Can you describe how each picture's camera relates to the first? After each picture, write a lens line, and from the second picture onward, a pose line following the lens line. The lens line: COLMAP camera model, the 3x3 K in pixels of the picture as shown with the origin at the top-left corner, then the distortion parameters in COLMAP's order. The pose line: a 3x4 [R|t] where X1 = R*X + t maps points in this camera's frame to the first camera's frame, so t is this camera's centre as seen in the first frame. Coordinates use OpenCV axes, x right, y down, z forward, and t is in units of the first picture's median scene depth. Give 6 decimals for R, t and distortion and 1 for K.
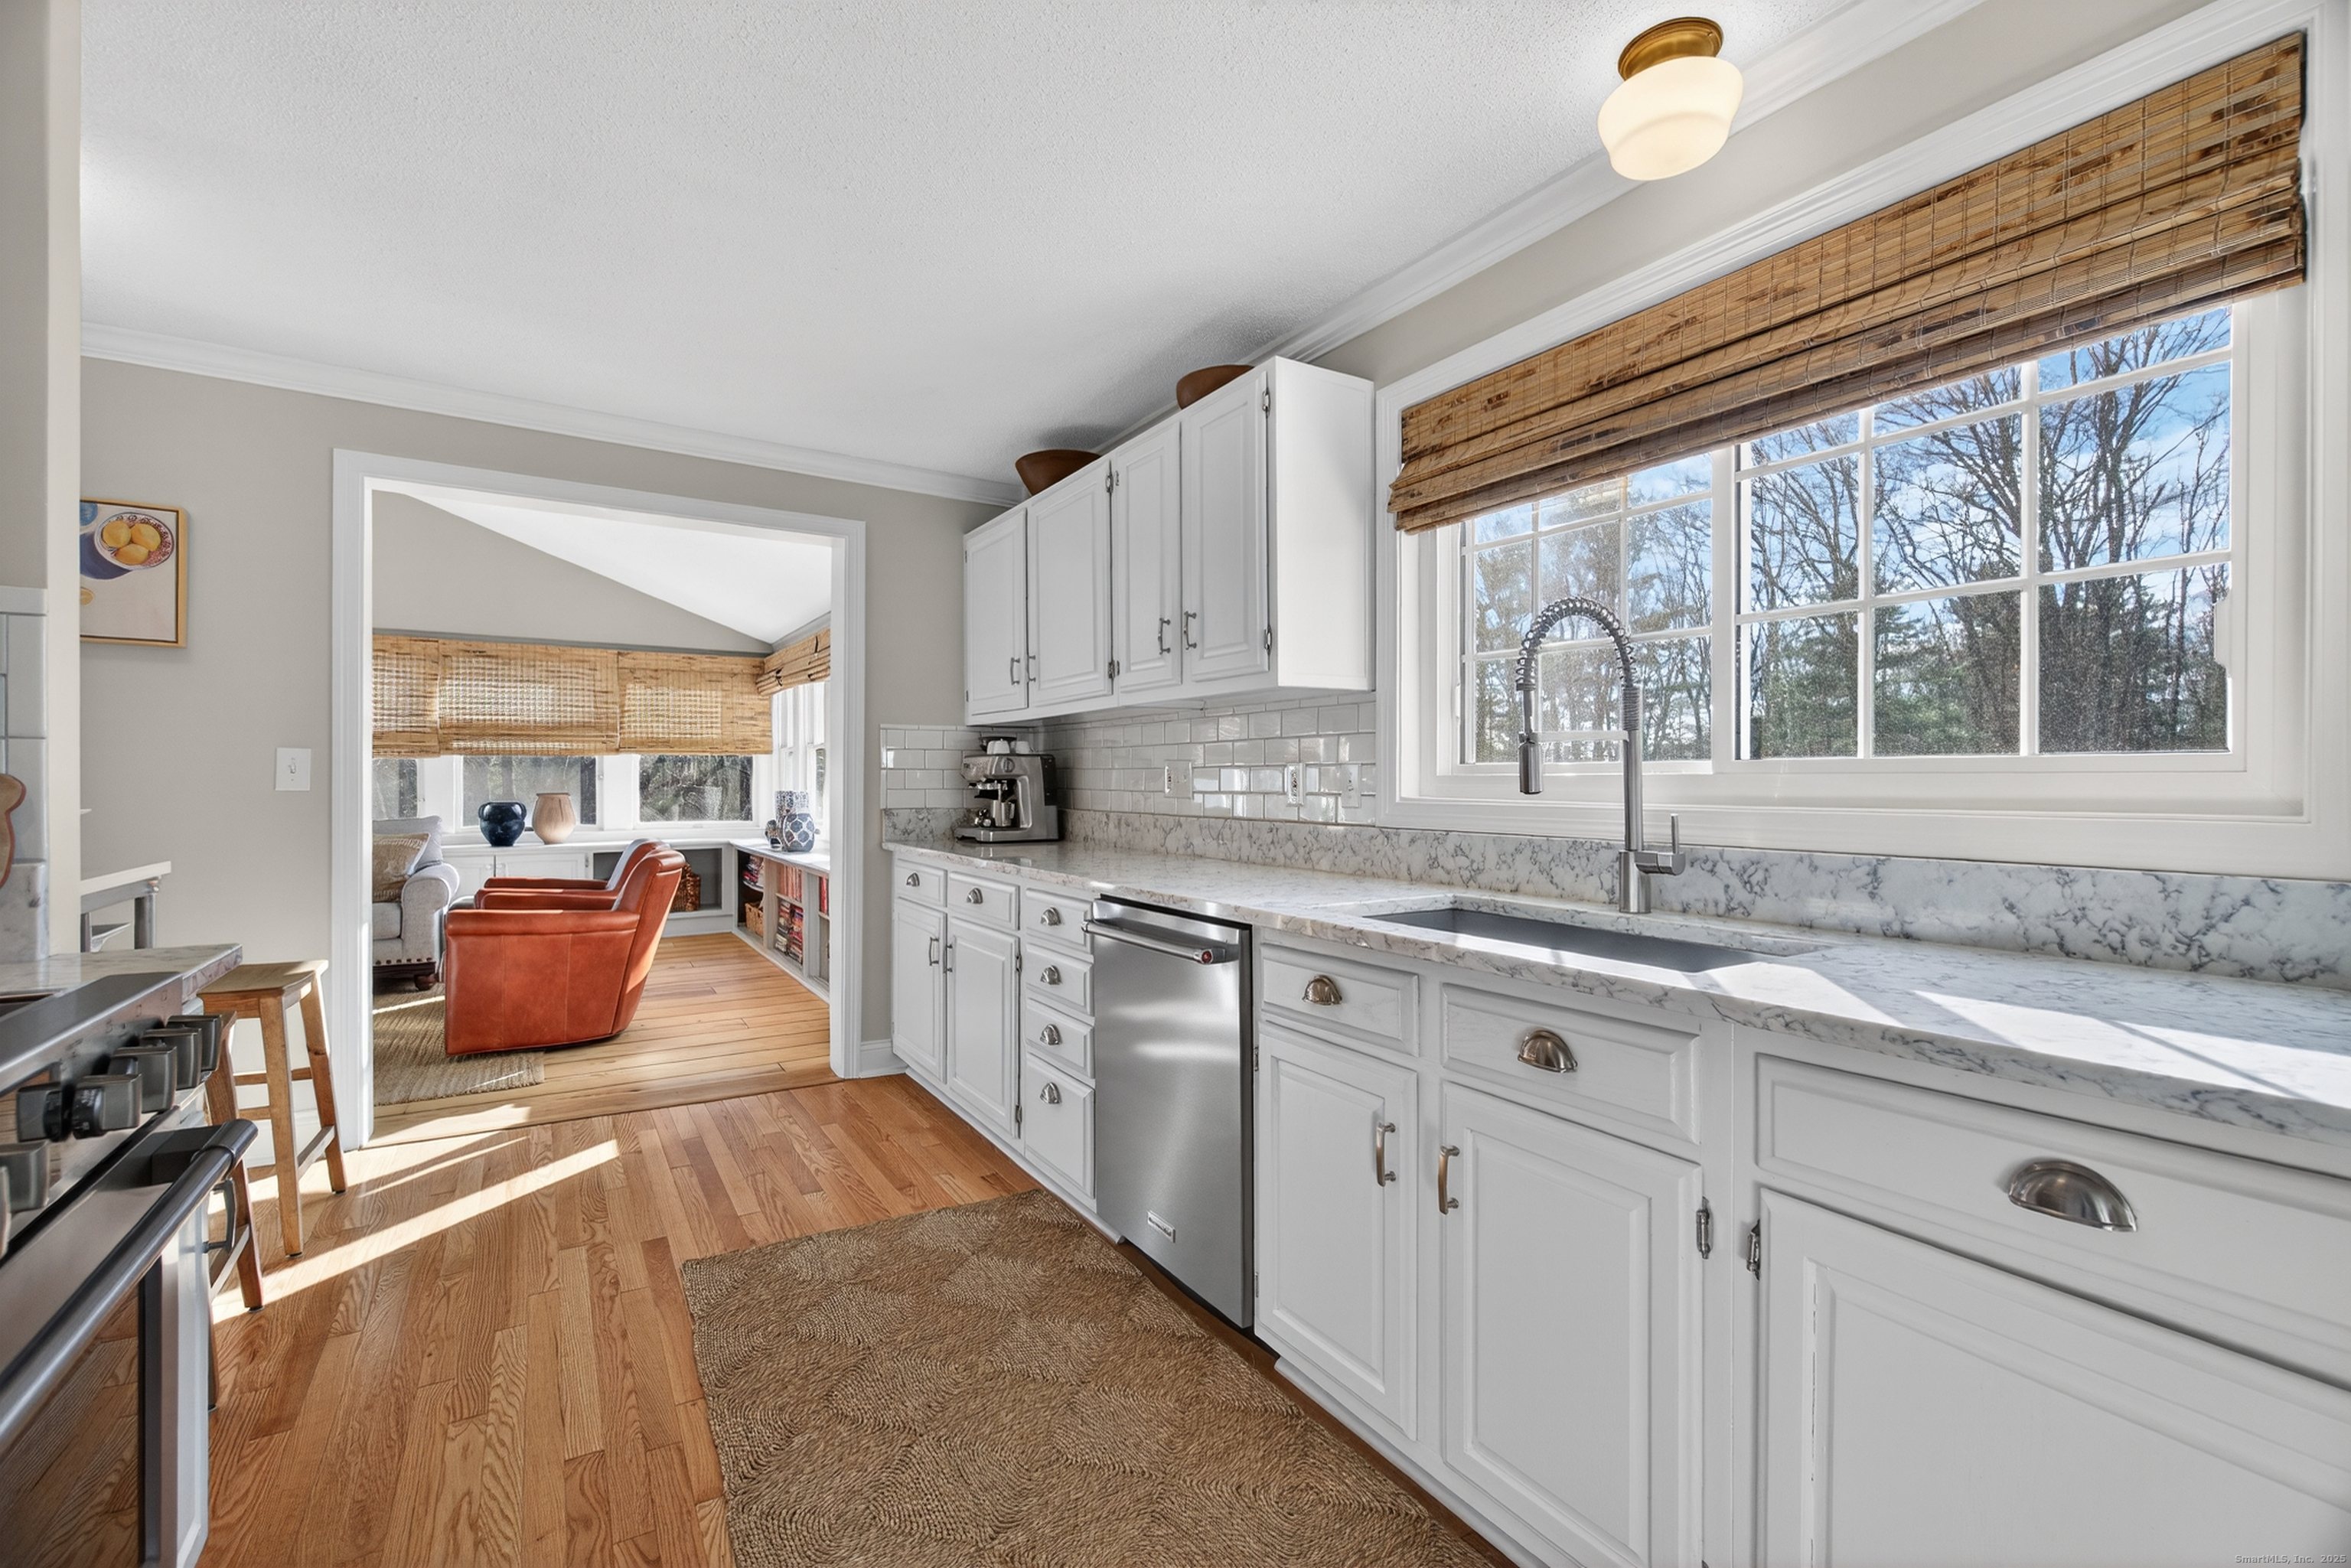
lens RADIAL K [[1011.1, 0, 1171.8], [0, 1011.1, 788.2], [0, 0, 1]] dist [-0.008886, 0.000978]
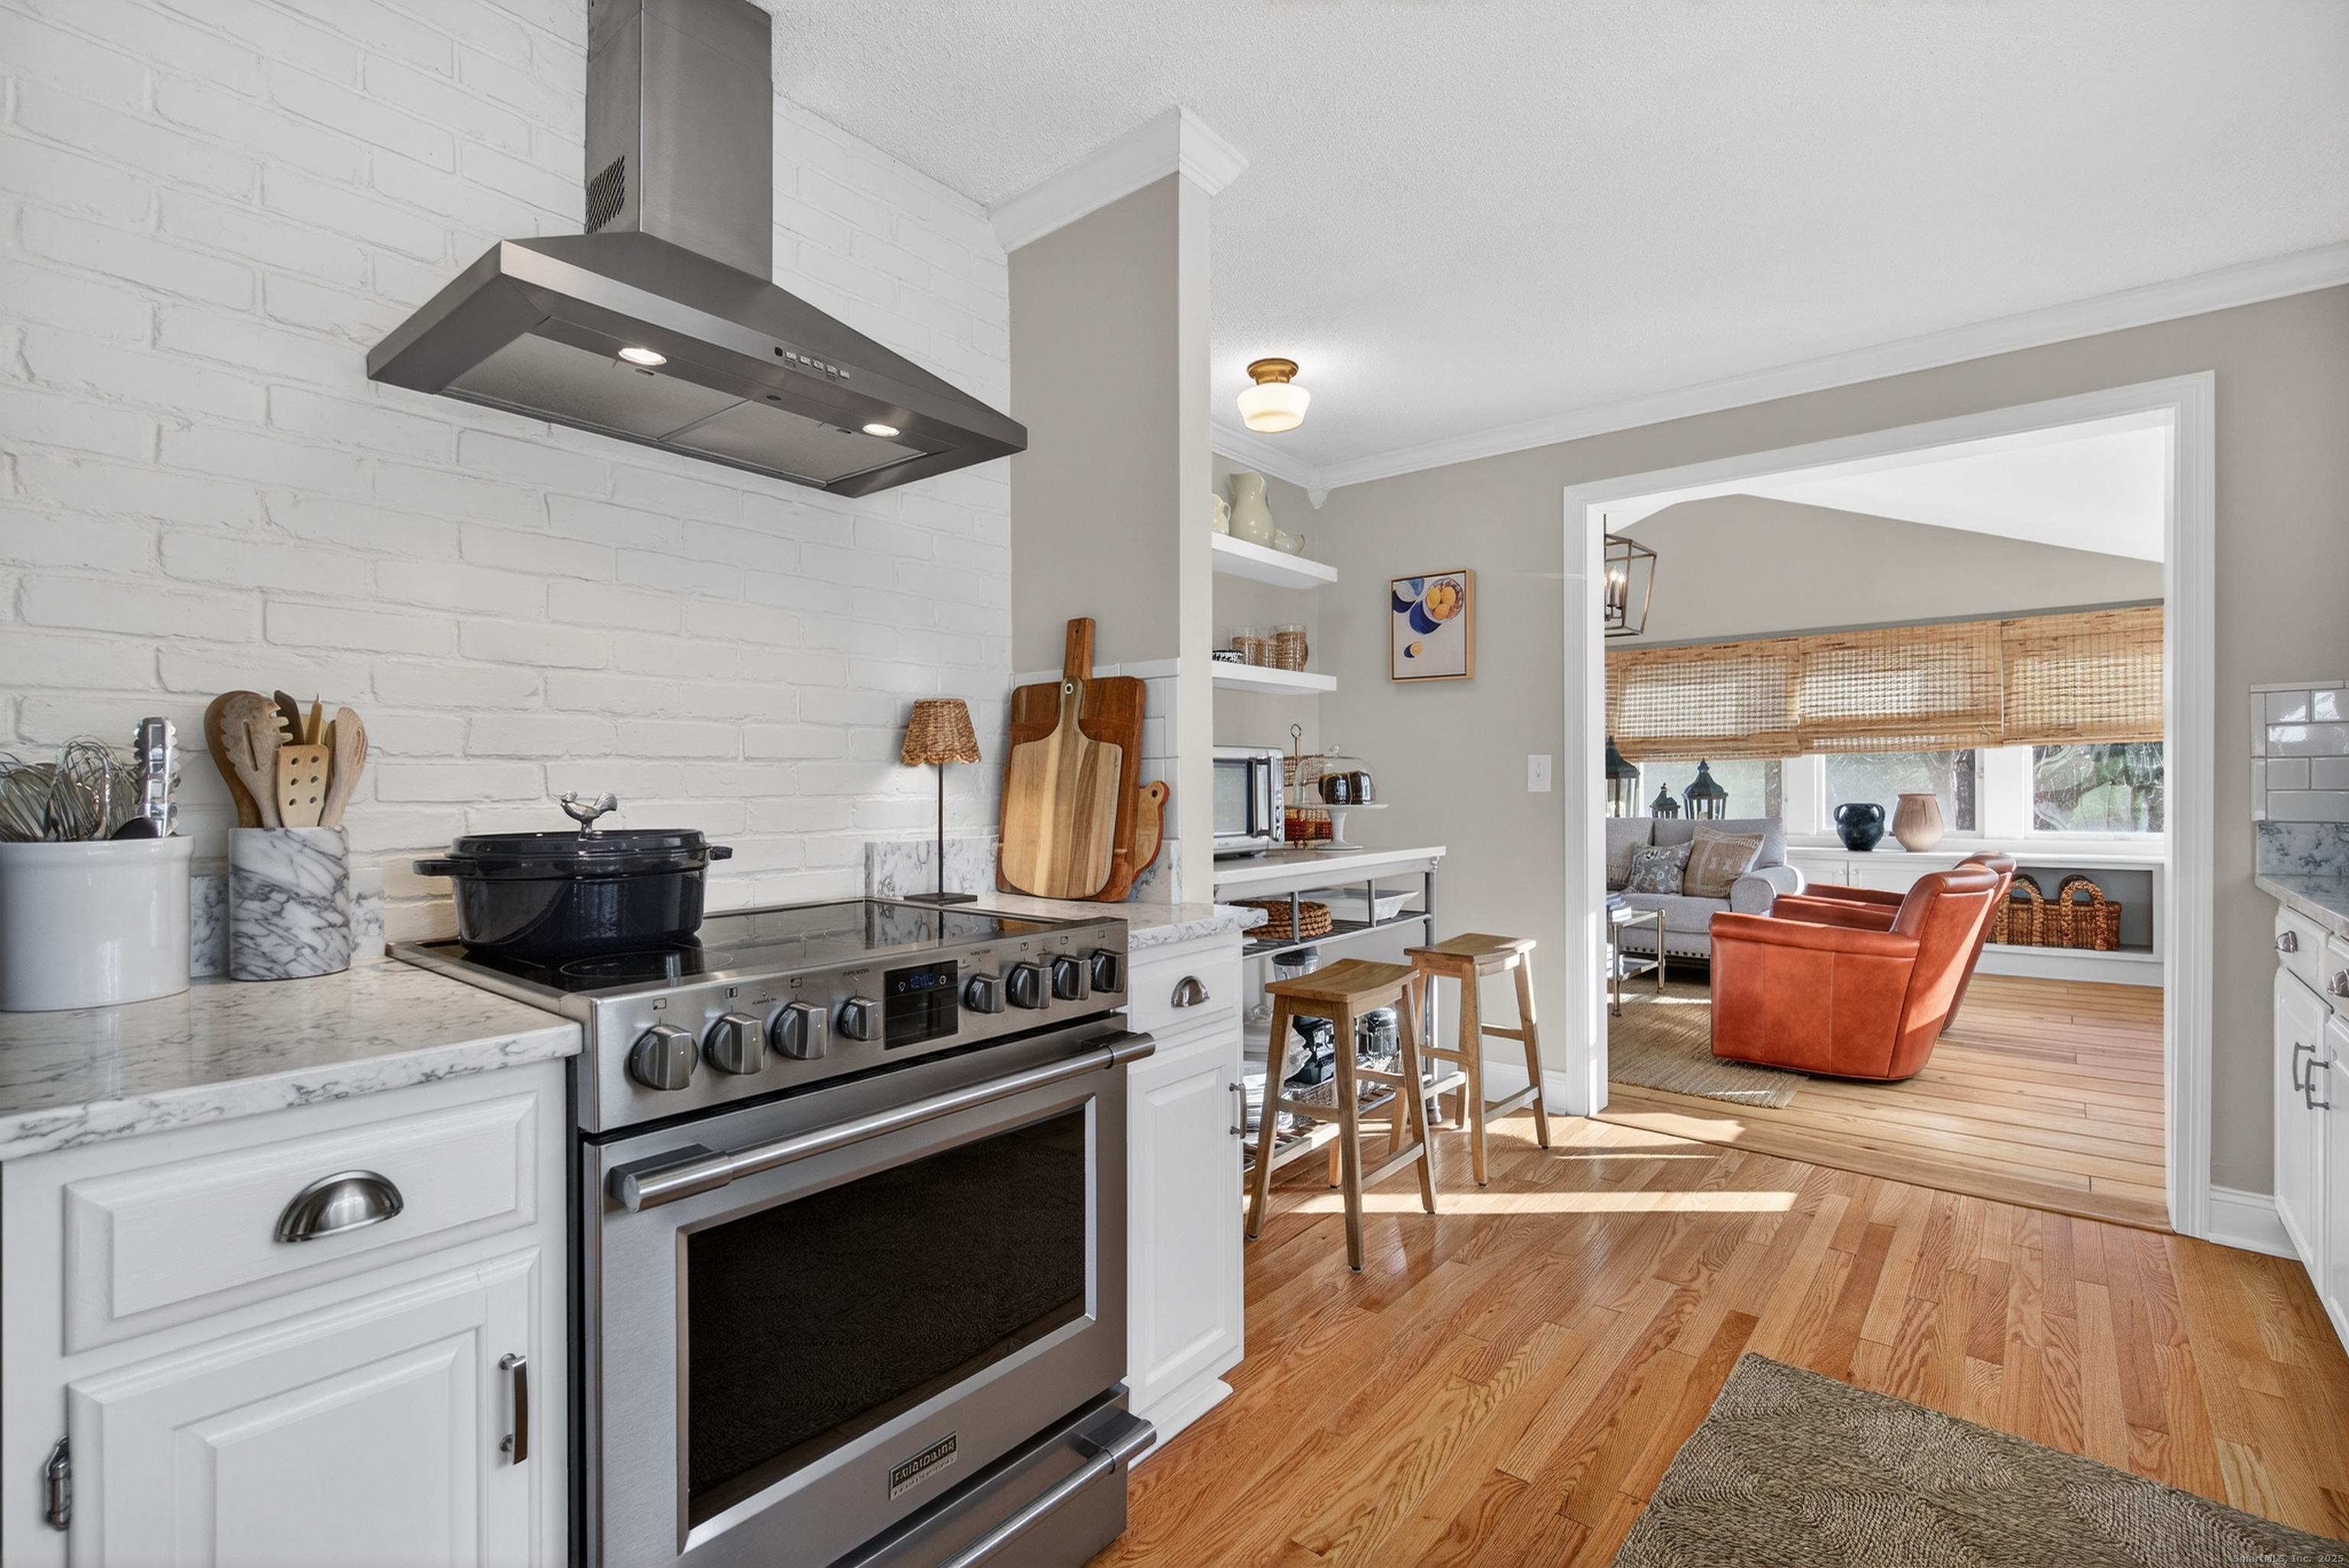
lens RADIAL K [[1076.9, 0, 1171.2], [0, 1076.9, 785.2], [0, 0, 1]] dist [0.004570, 0.000729]
pose [[0.320124, -0.004836, -0.947363, 0.138217], [0.002446, 0.999988, -0.004279, -0.000590], [0.947372, -0.000947, 0.320132, 0.162417]]
